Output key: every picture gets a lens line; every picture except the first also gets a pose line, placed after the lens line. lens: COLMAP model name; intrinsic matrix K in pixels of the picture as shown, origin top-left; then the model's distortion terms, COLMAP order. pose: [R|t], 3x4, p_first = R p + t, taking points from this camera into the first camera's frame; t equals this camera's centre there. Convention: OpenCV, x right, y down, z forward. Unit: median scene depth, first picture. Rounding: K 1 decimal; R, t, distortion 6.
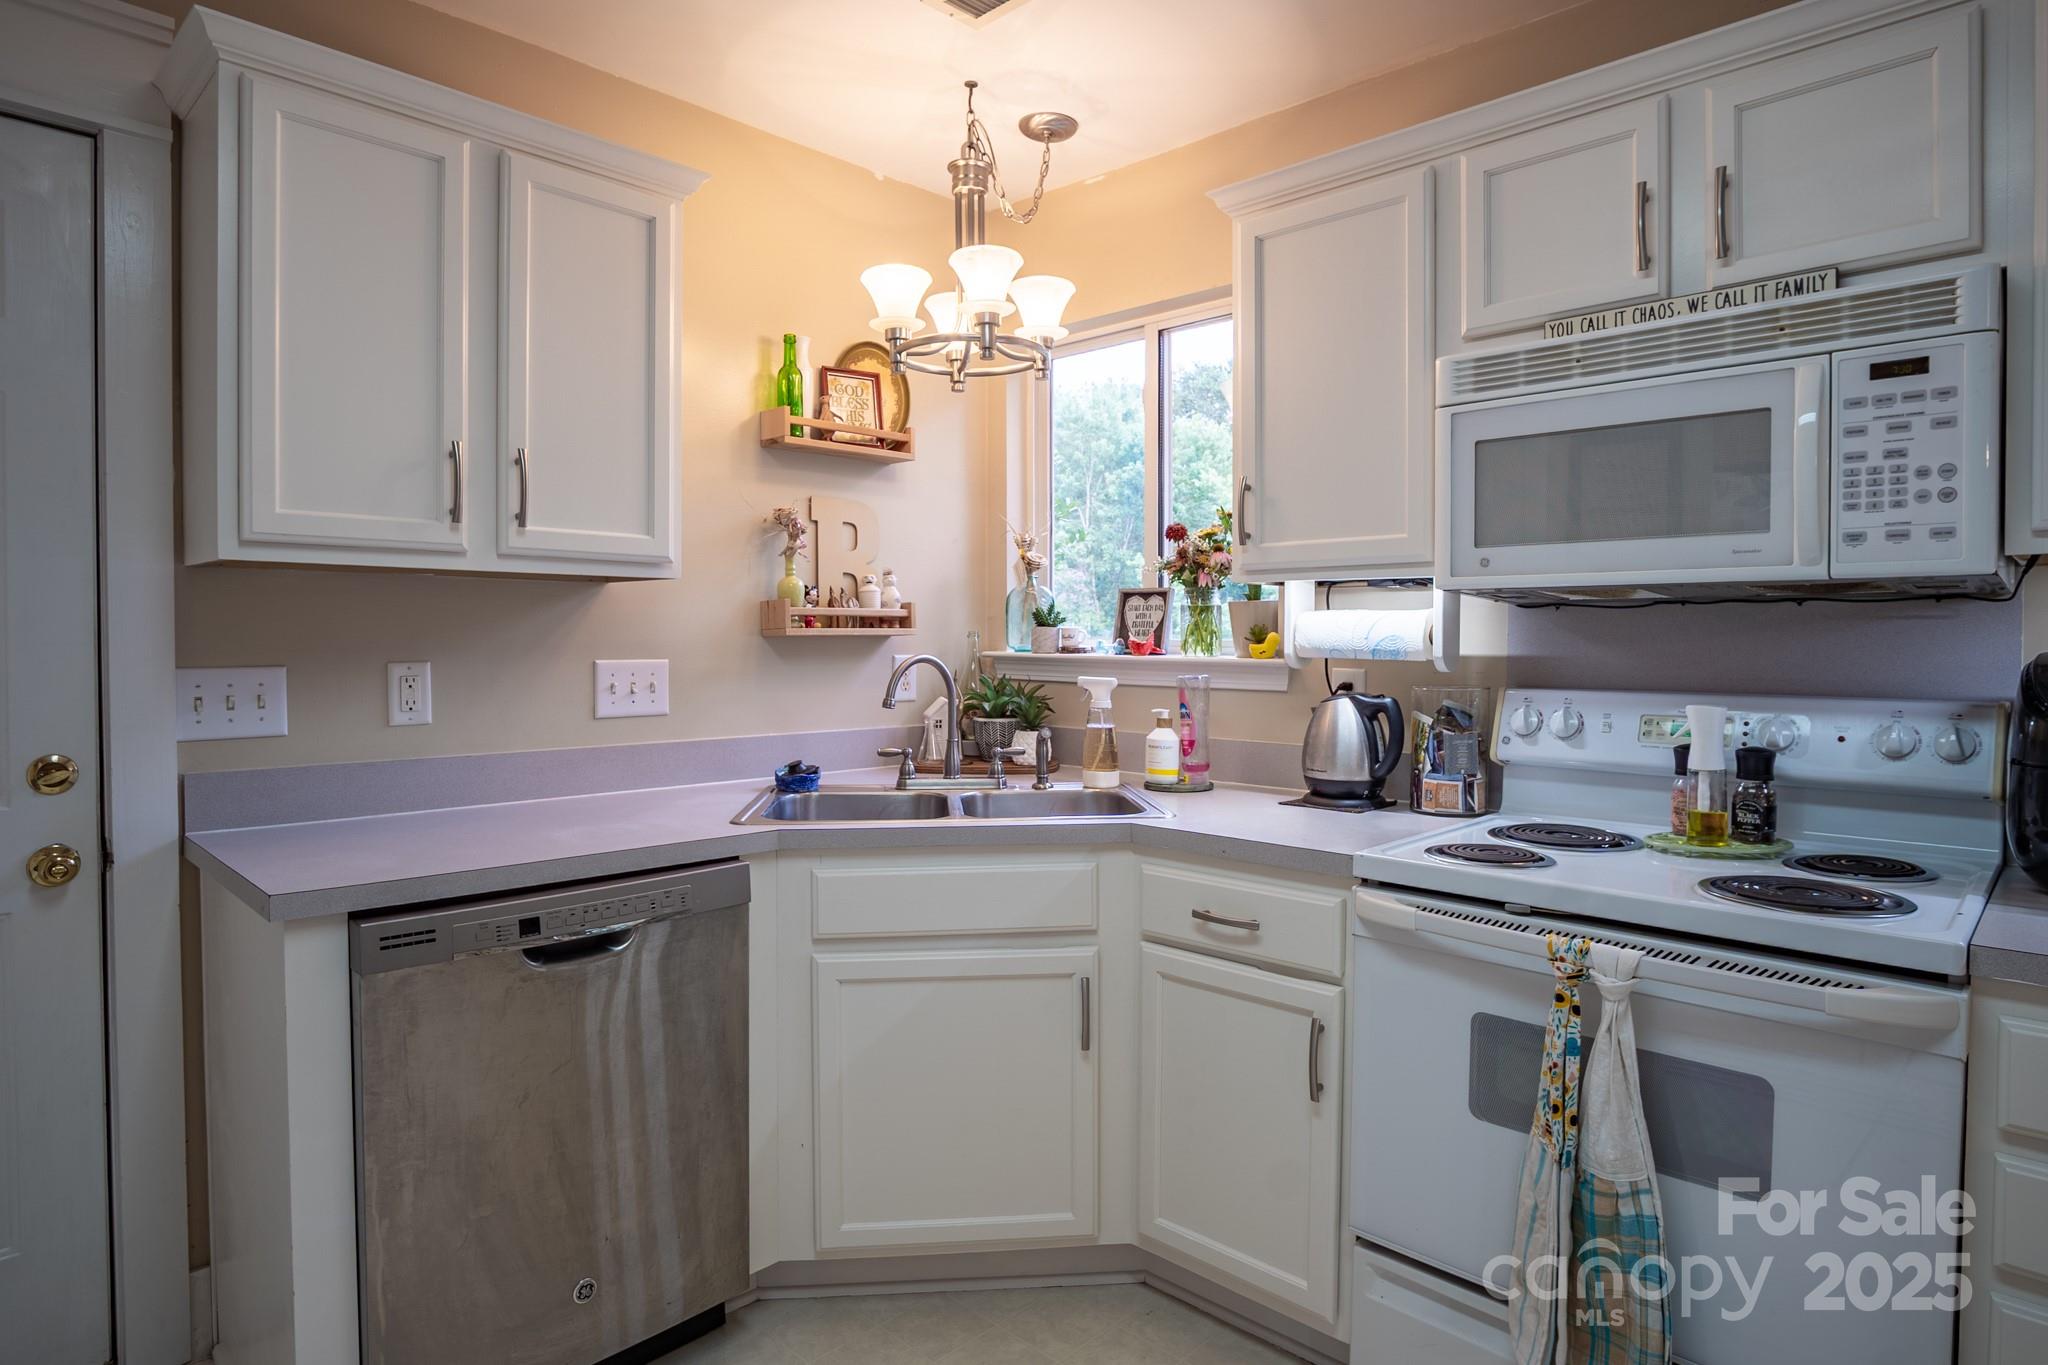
lens RADIAL K [[1137.3, 0, 1056.3], [0, 1137.3, 660.1], [0, 0, 1]] dist [-0.033223, 0.008782]
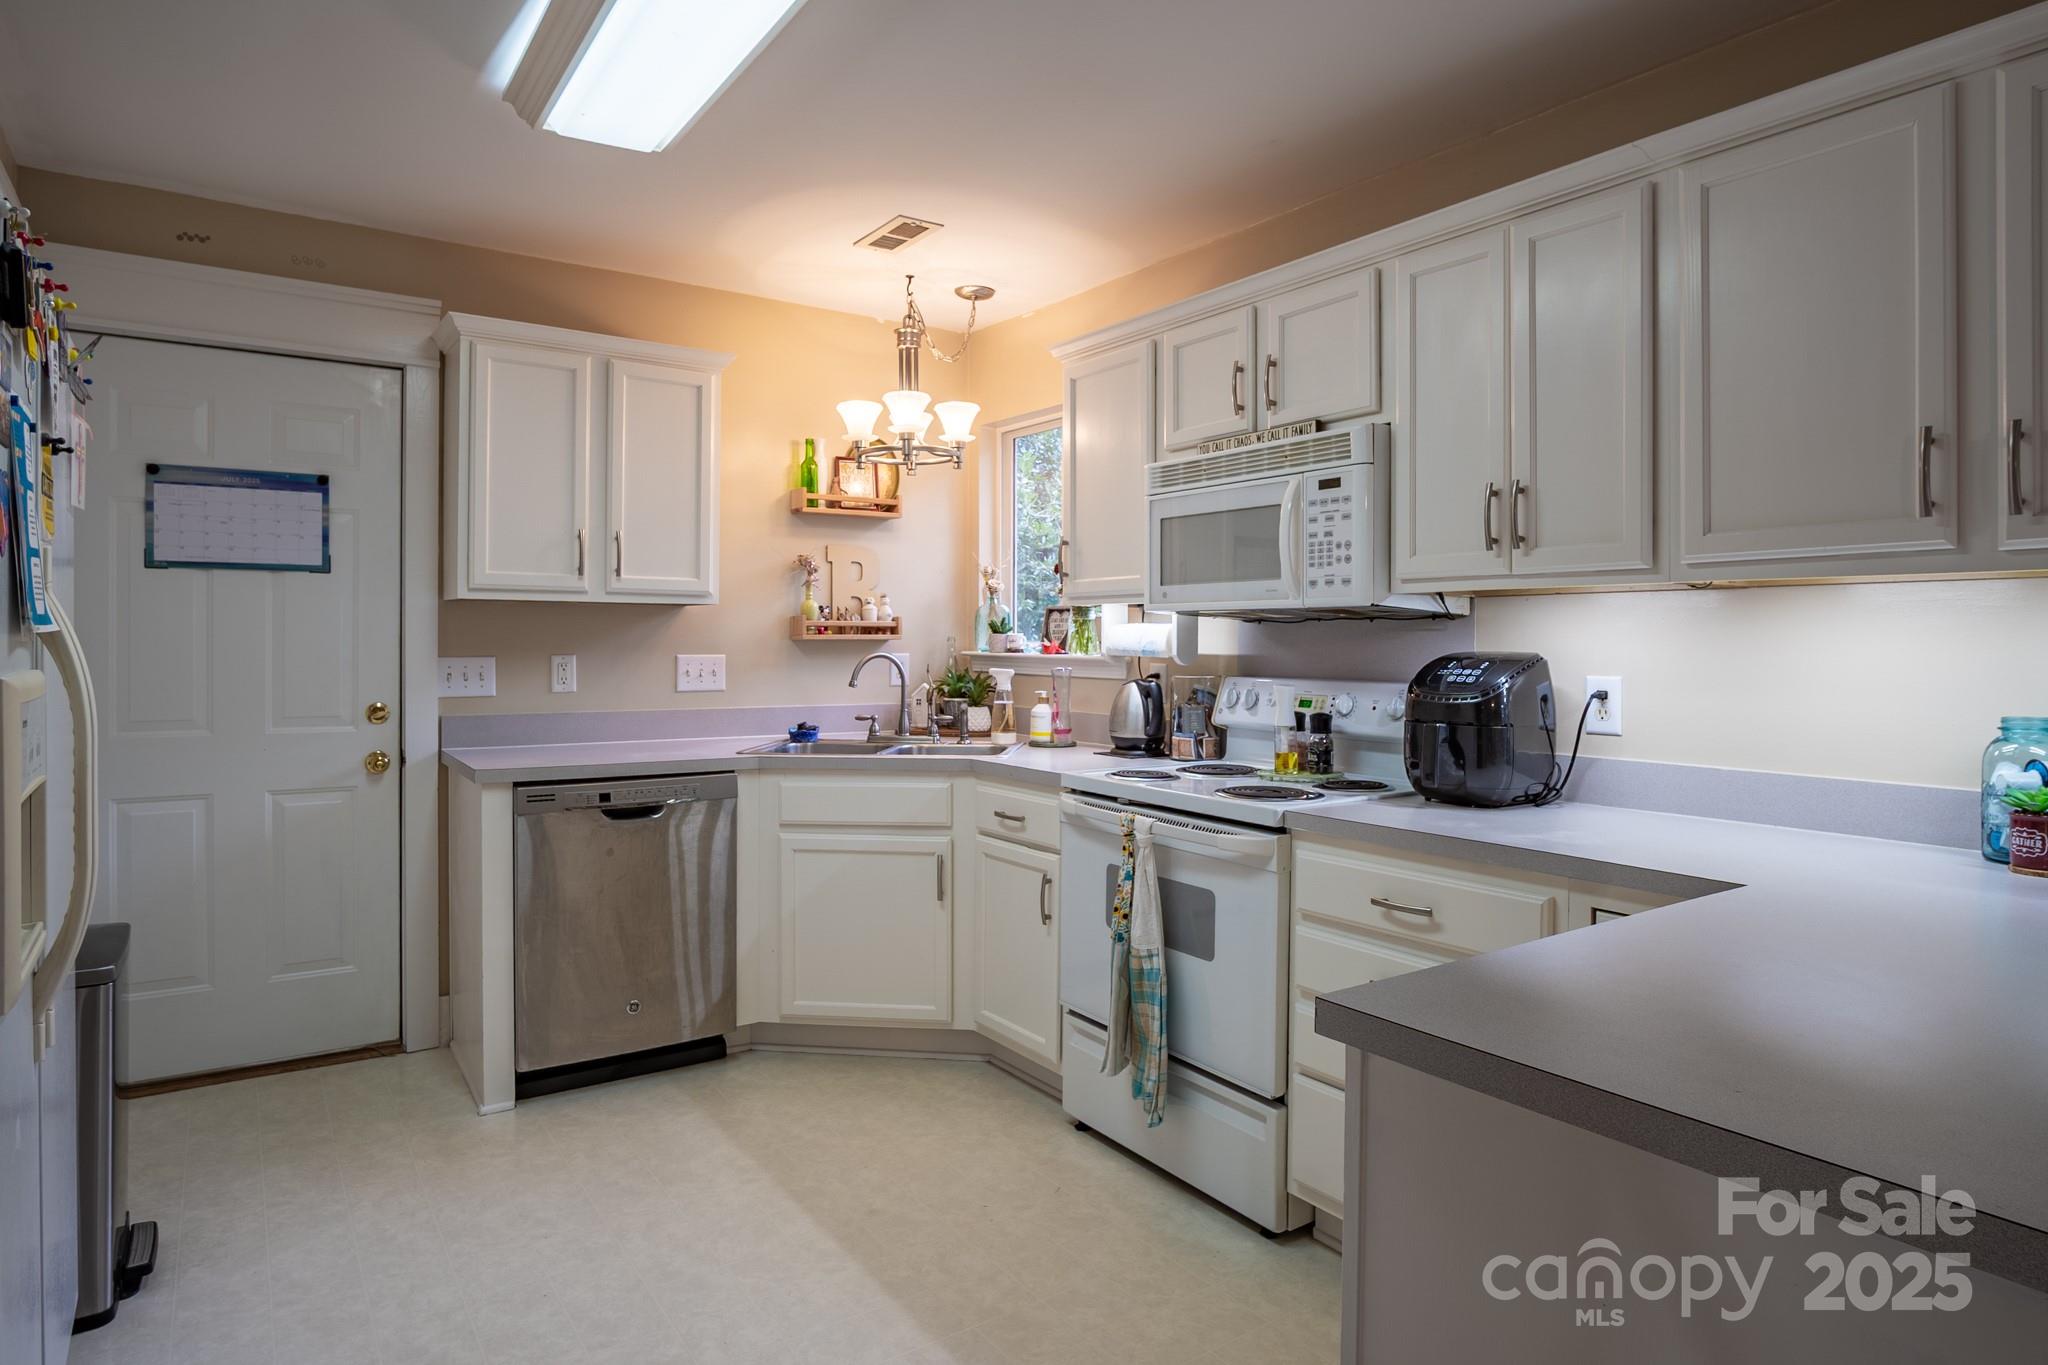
lens RADIAL K [[1132.9, 0, 1028.6], [0, 1132.9, 644.1], [0, 0, 1]] dist [-0.024922, 0.000497]
pose [[0.980406, 0.003373, -0.196960, 0.464948], [-0.006680, 0.999848, -0.016127, 0.008649], [0.196876, 0.017127, 0.980279, -0.547077]]
